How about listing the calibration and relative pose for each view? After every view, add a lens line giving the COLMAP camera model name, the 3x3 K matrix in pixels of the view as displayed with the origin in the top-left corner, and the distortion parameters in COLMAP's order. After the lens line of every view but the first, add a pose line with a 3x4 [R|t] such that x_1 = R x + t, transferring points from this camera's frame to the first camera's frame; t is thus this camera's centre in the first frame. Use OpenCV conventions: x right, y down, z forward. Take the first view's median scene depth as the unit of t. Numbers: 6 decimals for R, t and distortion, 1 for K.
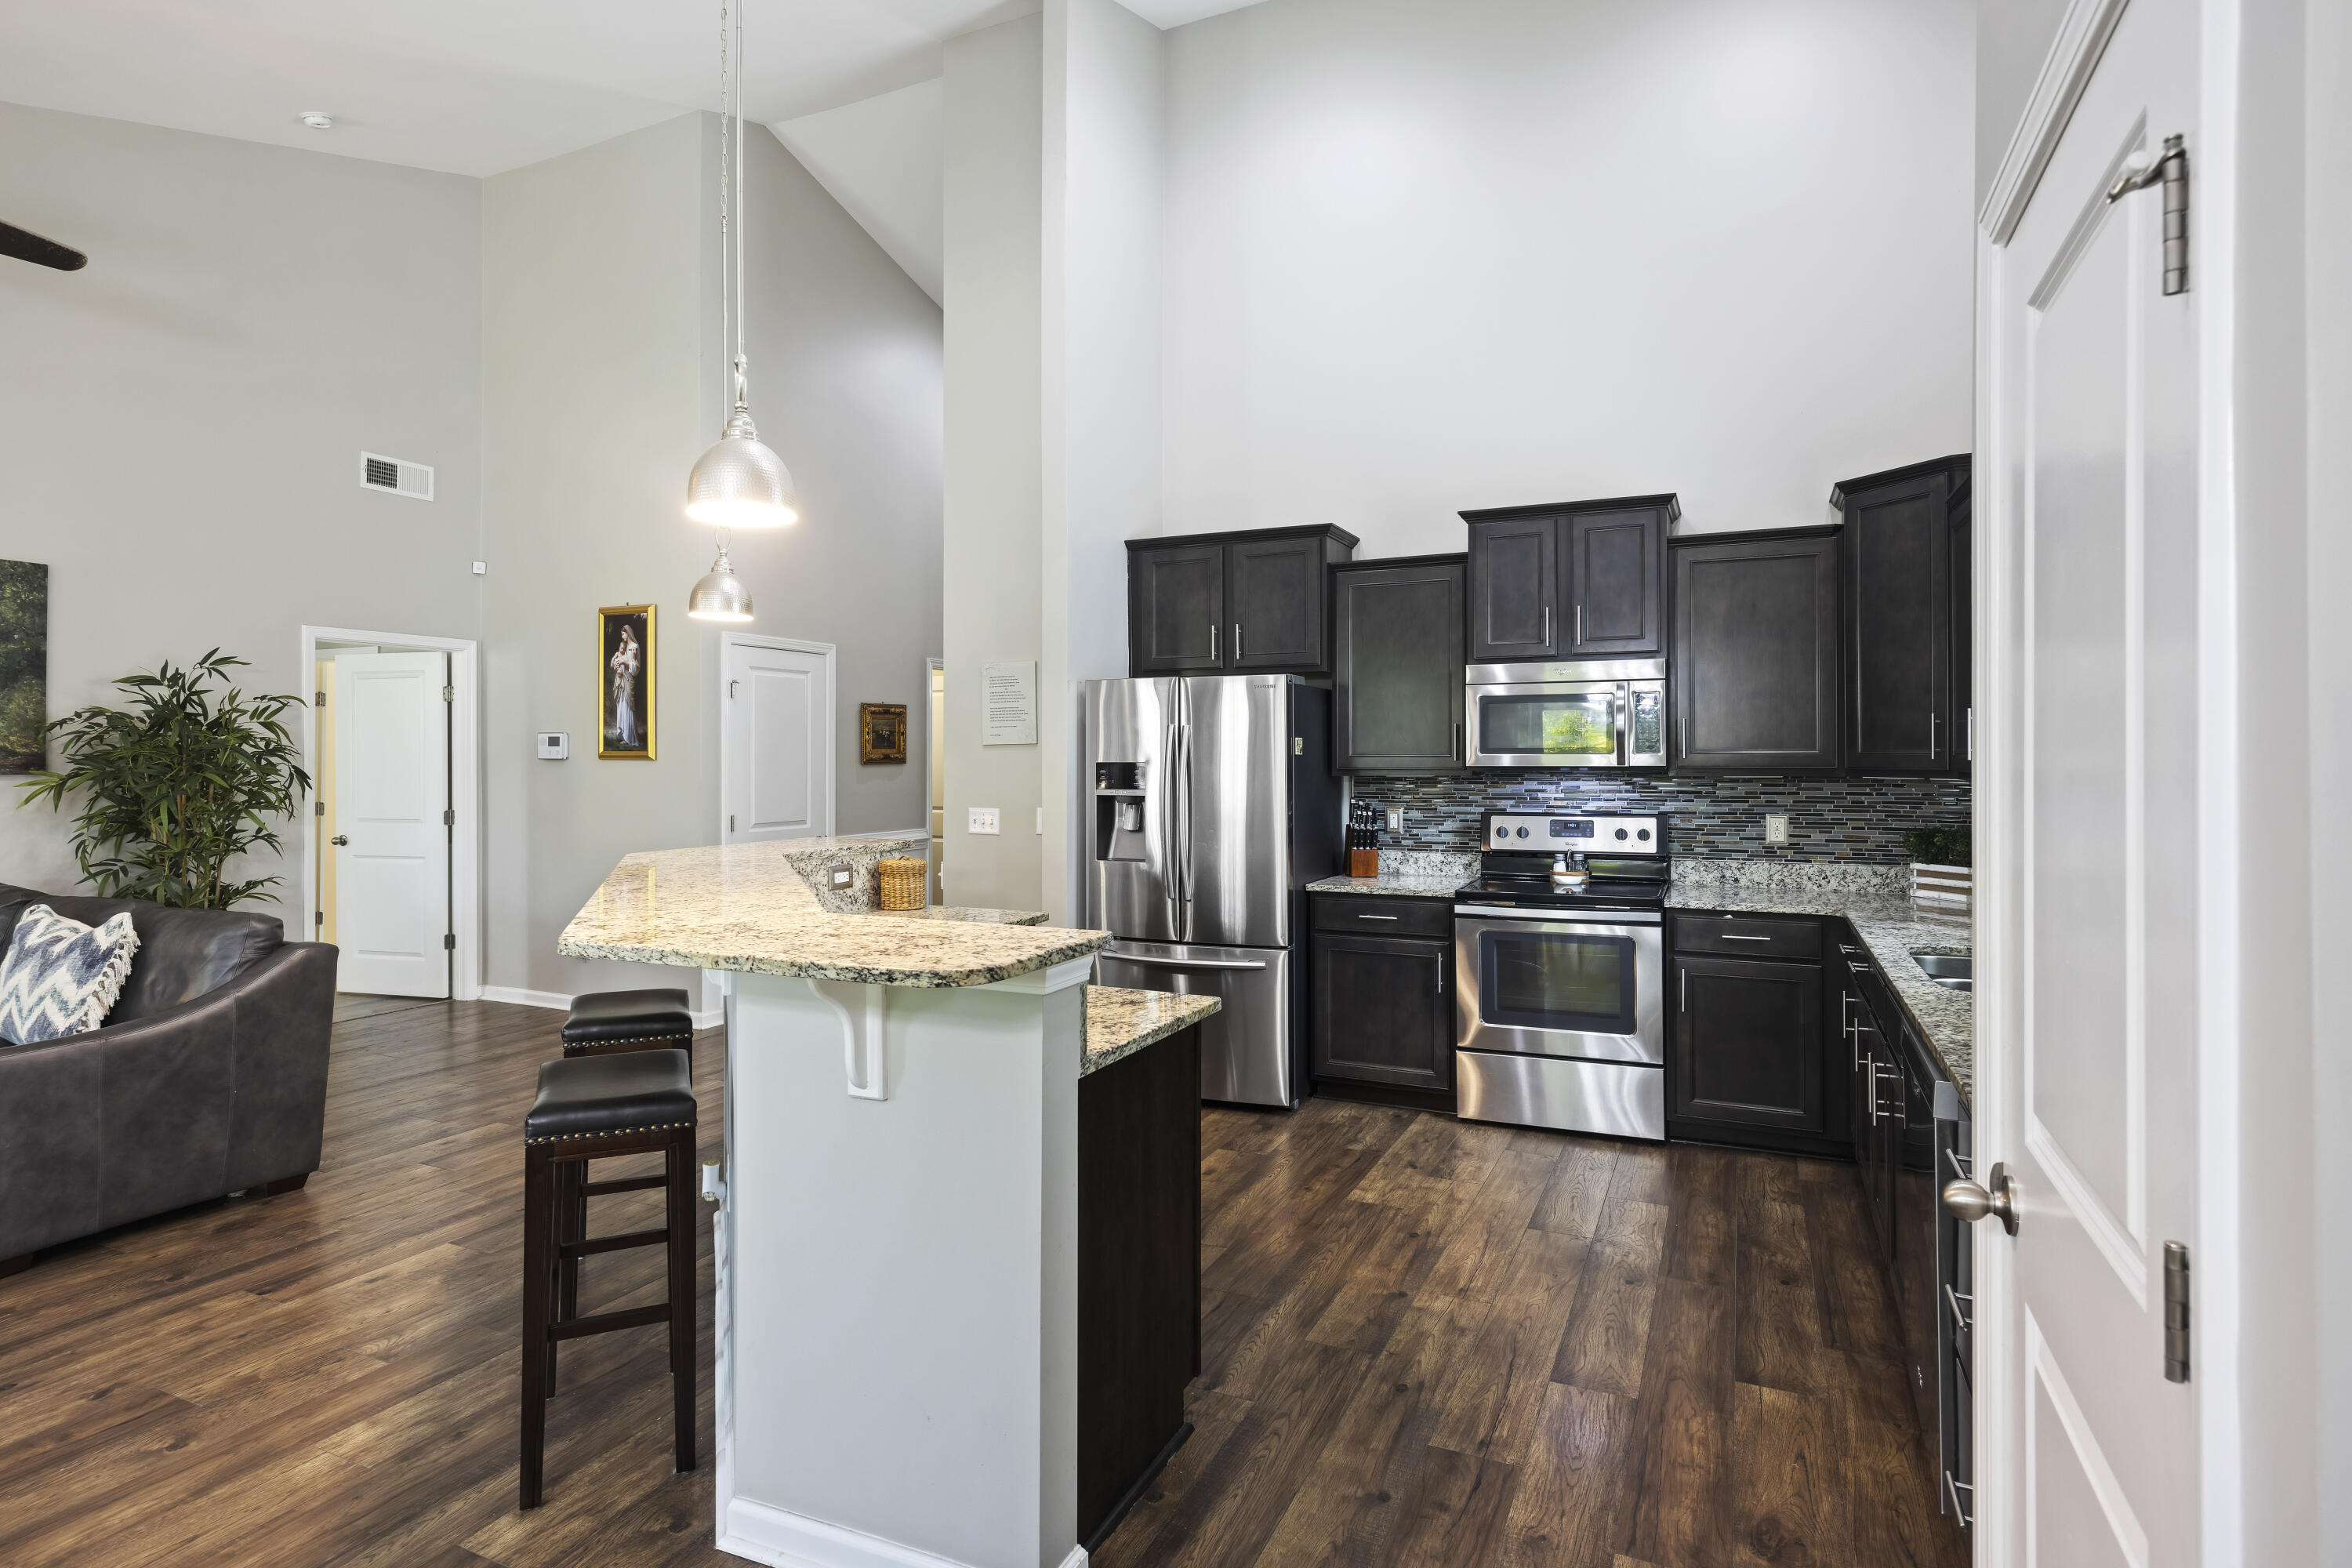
lens RADIAL K [[1208.3, 0, 1177.8], [0, 1208.3, 758.8], [0, 0, 1]] dist [0.013180, -0.000409]
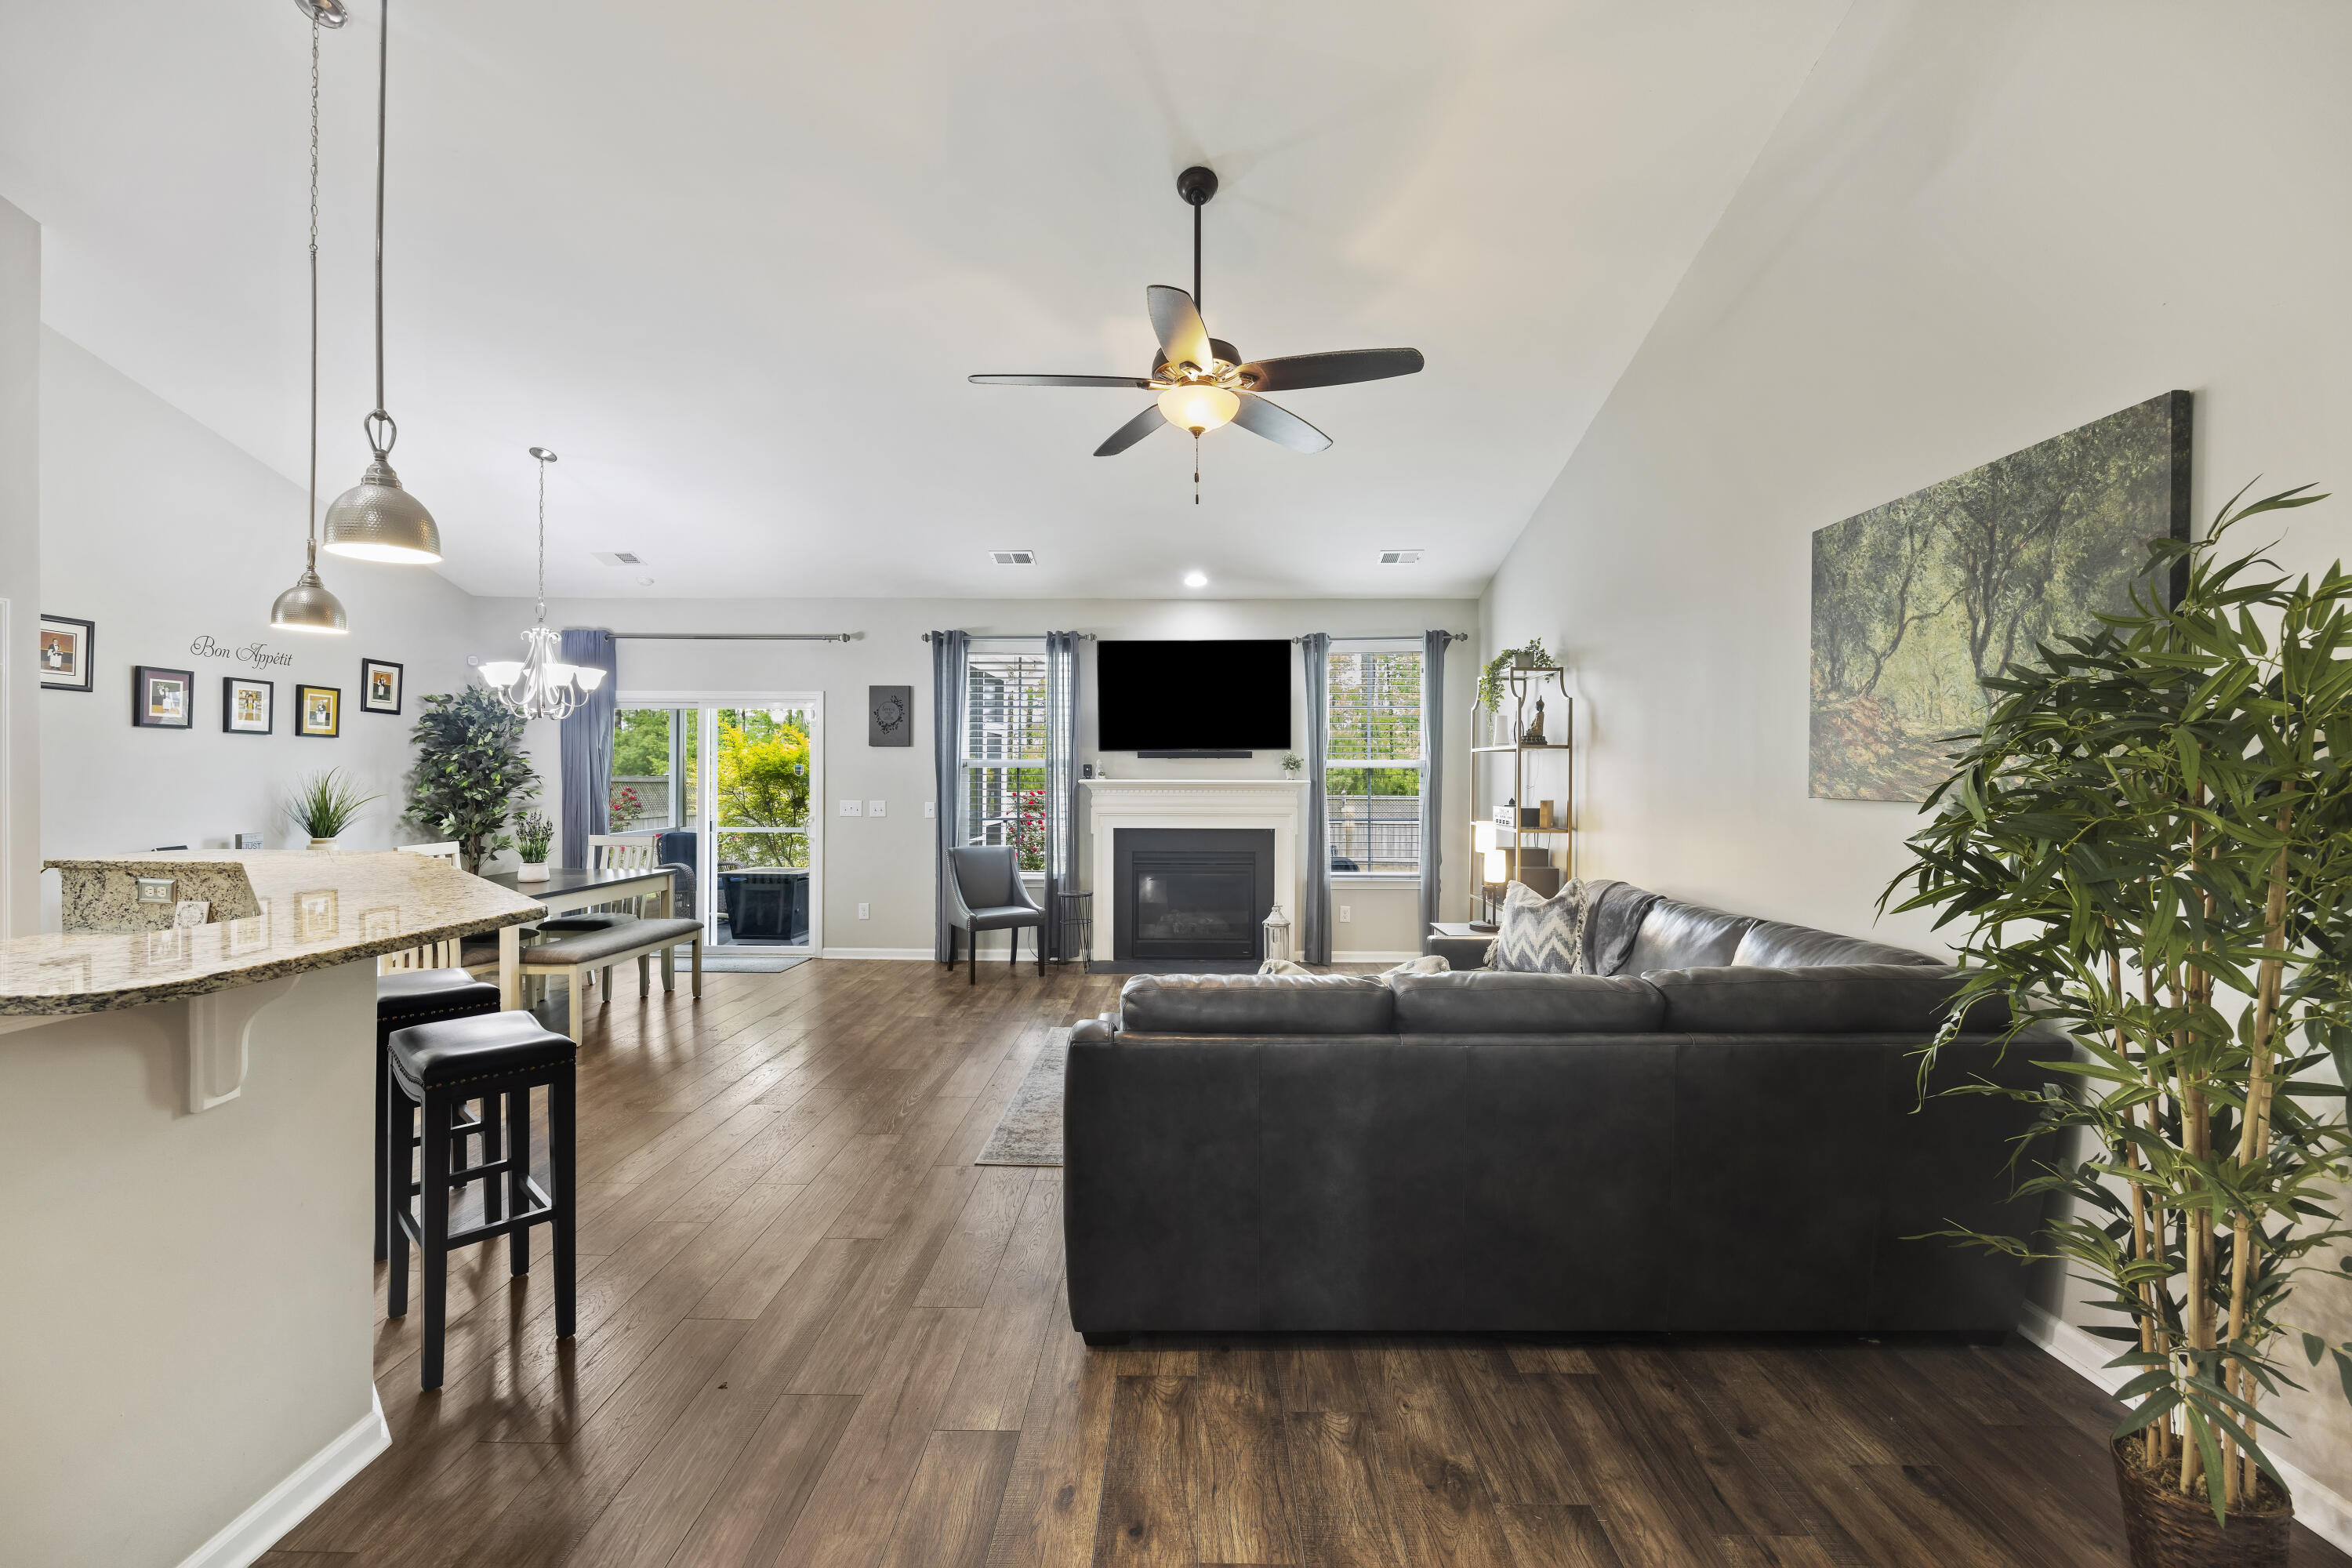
lens RADIAL K [[979.7, 0, 1162.8], [0, 979.7, 782.1], [0, 0, 1]] dist [0.011935, -0.000586]
pose [[-0.914186, -0.005628, -0.405256, -0.391868], [-0.008503, 0.999950, 0.005295, 0.001555], [0.405206, 0.008286, -0.914188, 1.218952]]
